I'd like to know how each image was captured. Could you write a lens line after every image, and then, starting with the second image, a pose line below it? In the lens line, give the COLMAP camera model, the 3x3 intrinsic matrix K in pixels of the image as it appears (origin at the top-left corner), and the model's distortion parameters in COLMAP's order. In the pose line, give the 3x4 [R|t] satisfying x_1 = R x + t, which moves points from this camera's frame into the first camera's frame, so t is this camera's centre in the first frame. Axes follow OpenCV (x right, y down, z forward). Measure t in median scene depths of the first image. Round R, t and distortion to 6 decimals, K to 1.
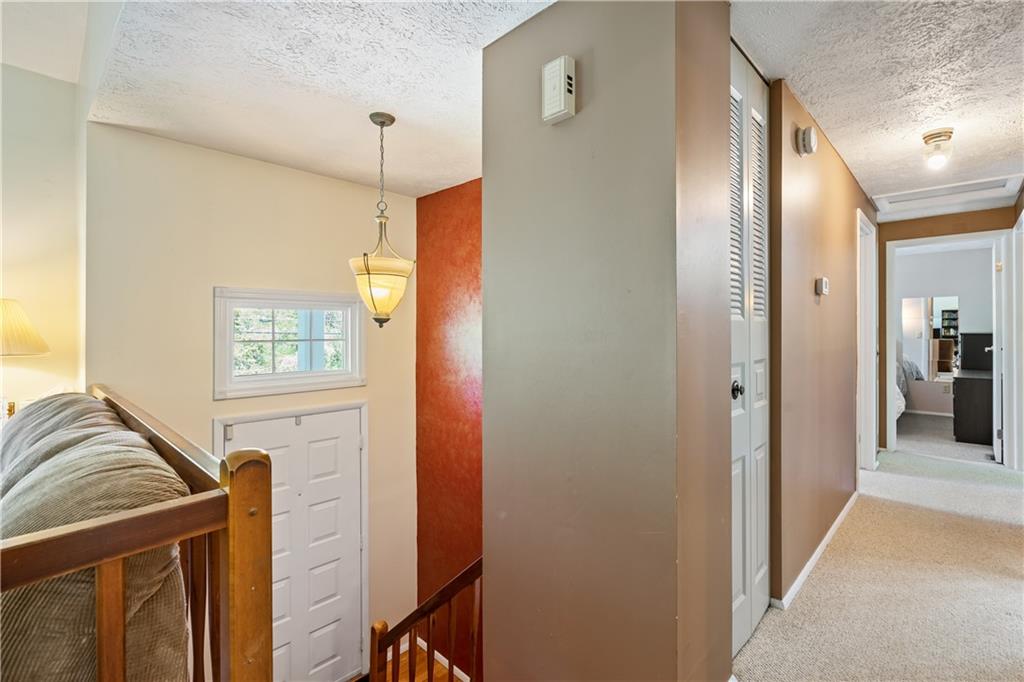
lens RADIAL K [[472.1, 0, 511.1], [0, 472.1, 329.1], [0, 0, 1]] dist [-0.000795, 0.000095]
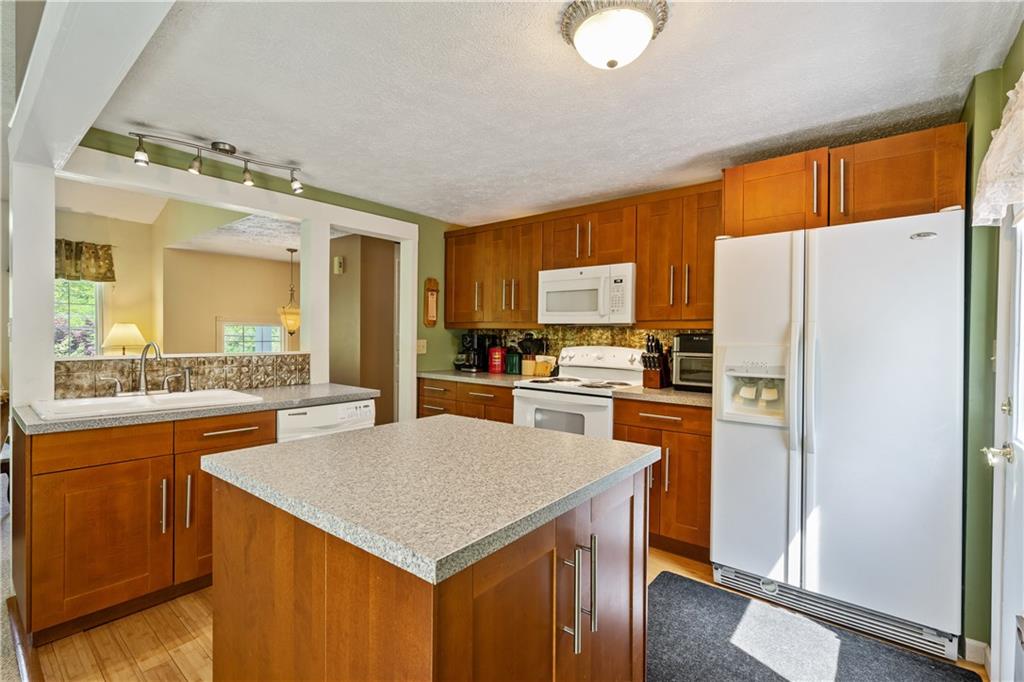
lens RADIAL K [[458.6, 0, 511.0], [0, 458.6, 341.1], [0, 0, 1]] dist [-0.002124, 0.000509]
pose [[0.996252, 0.007620, 0.086161, 0.460113], [-0.008797, 0.999873, 0.013282, -0.013313], [-0.086049, -0.013990, 0.996193, -1.028256]]
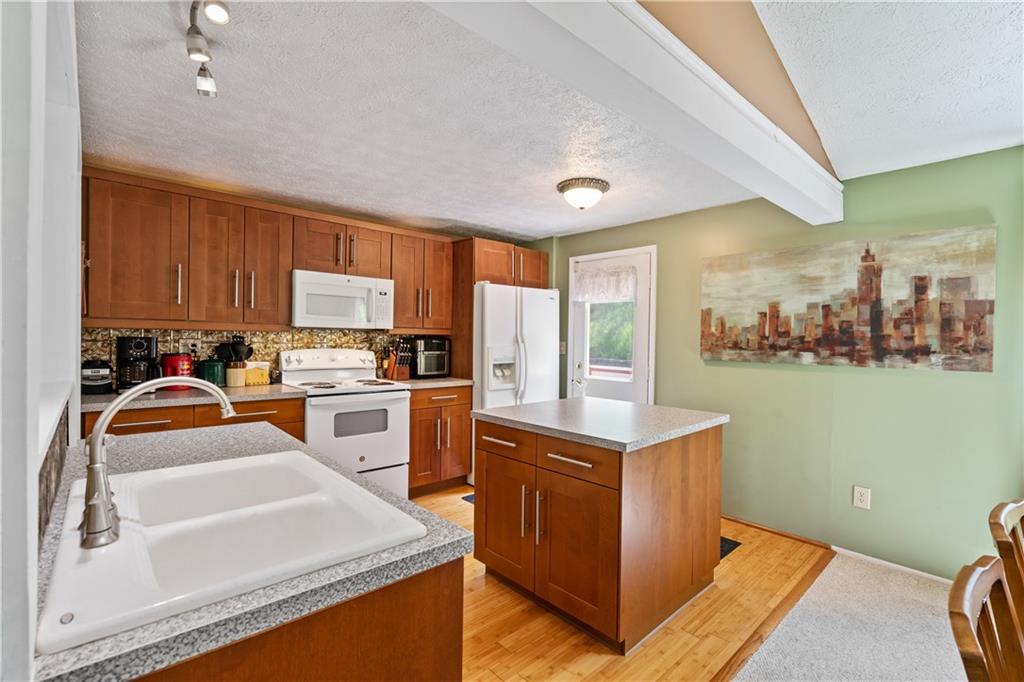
lens RADIAL K [[458.6, 0, 511.0], [0, 458.6, 341.1], [0, 0, 1]] dist [-0.002124, 0.000509]
pose [[0.065013, -0.008442, 0.997849, -0.291093], [-0.016675, 0.999815, 0.009545, -0.025311], [-0.997745, -0.017260, 0.064860, -0.523370]]
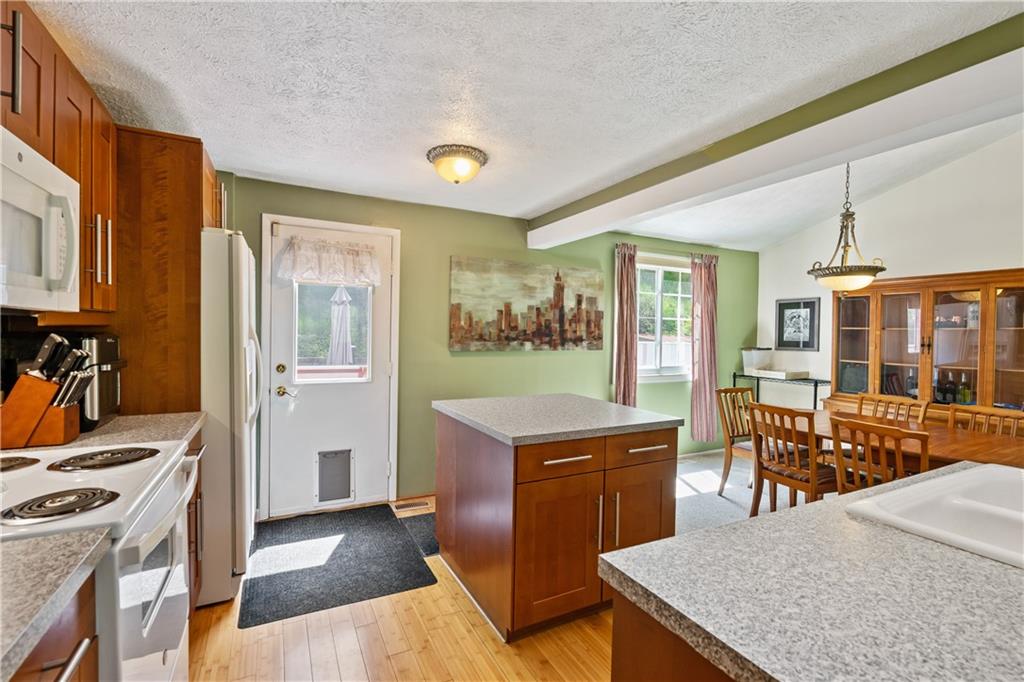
lens RADIAL K [[458.6, 0, 511.0], [0, 458.6, 341.1], [0, 0, 1]] dist [-0.002124, 0.000509]
pose [[-0.947089, -0.022201, 0.320202, 0.262374], [-0.017793, 0.999702, 0.016686, -0.025741], [-0.320477, 0.010106, -0.947202, 0.086032]]
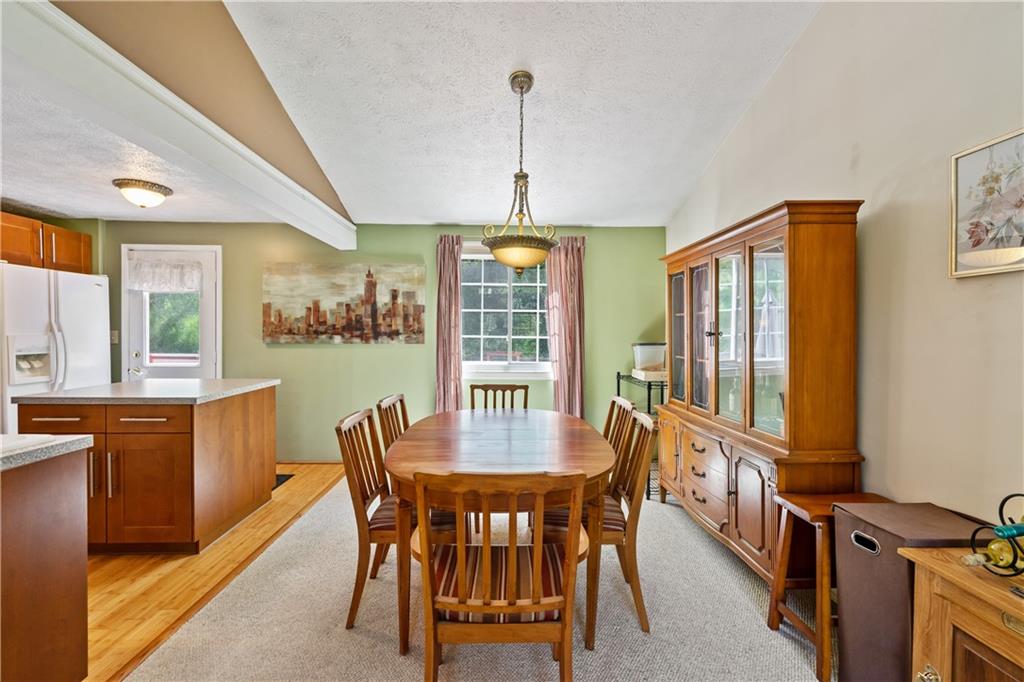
lens RADIAL K [[458.6, 0, 511.0], [0, 458.6, 341.1], [0, 0, 1]] dist [-0.002124, 0.000509]
pose [[-0.713124, -0.015193, 0.700873, -0.630140], [-0.008445, 0.999879, 0.013083, -0.010435], [-0.700987, 0.003411, -0.713166, -0.453264]]
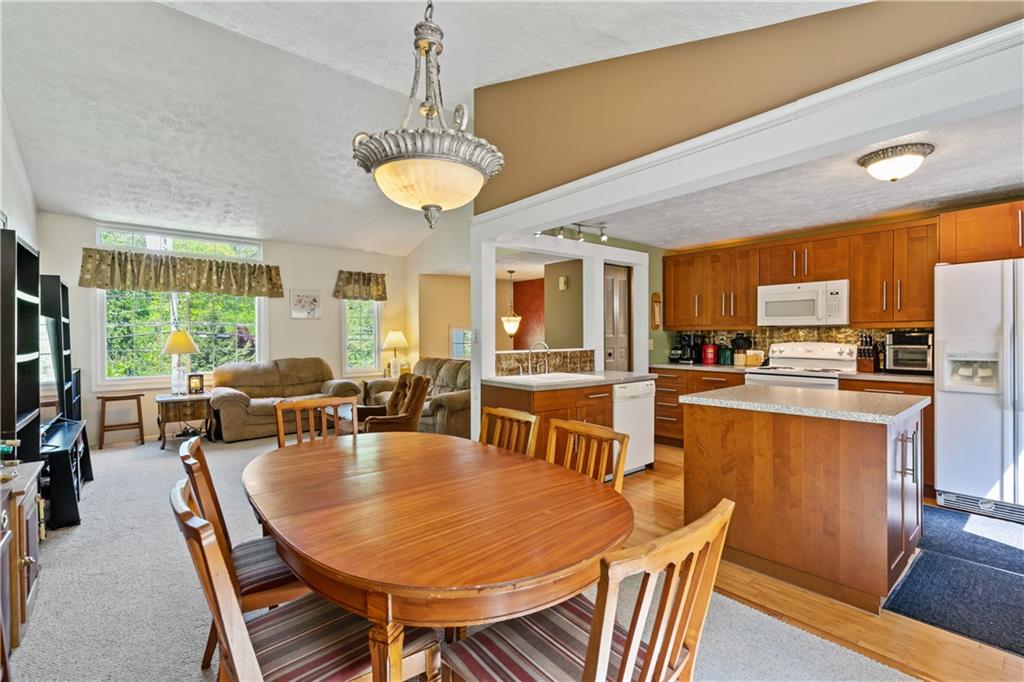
lens RADIAL K [[458.6, 0, 511.0], [0, 458.6, 341.1], [0, 0, 1]] dist [-0.002124, 0.000509]
pose [[0.994573, -0.005653, -0.103888, 0.028150], [0.006865, 0.999912, 0.011309, -0.014047], [0.103815, -0.011961, 0.994525, -1.435150]]
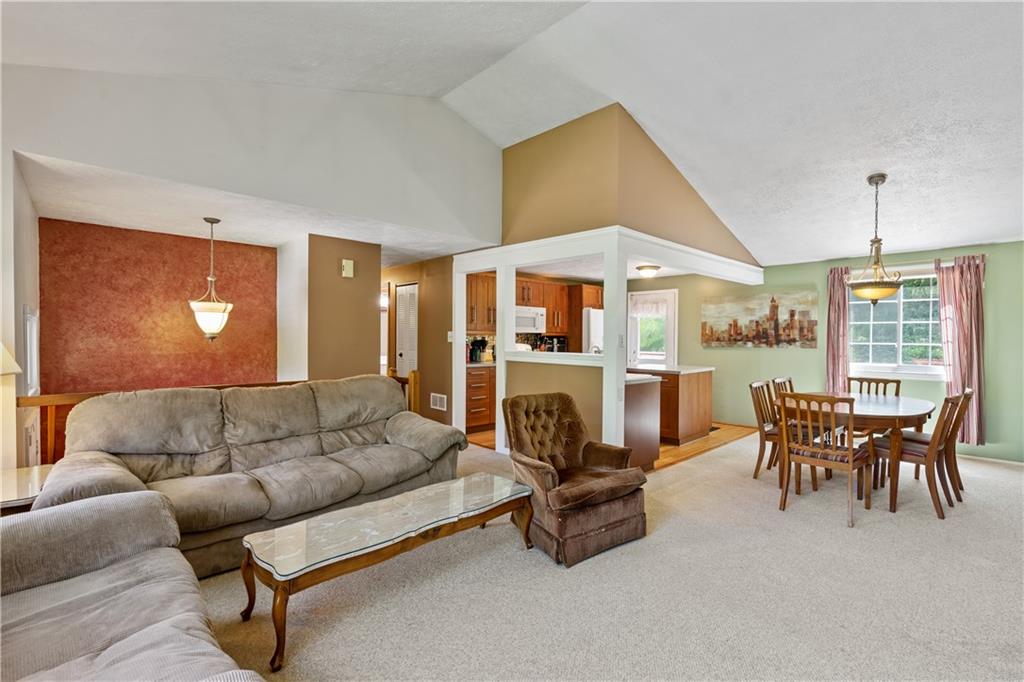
lens RADIAL K [[458.6, 0, 511.0], [0, 458.6, 341.1], [0, 0, 1]] dist [-0.002124, 0.000509]
pose [[0.044887, -0.008827, 0.998953, -1.348962], [-0.007269, 0.999932, 0.009162, -0.019597], [-0.998966, -0.007673, 0.044820, -0.114627]]
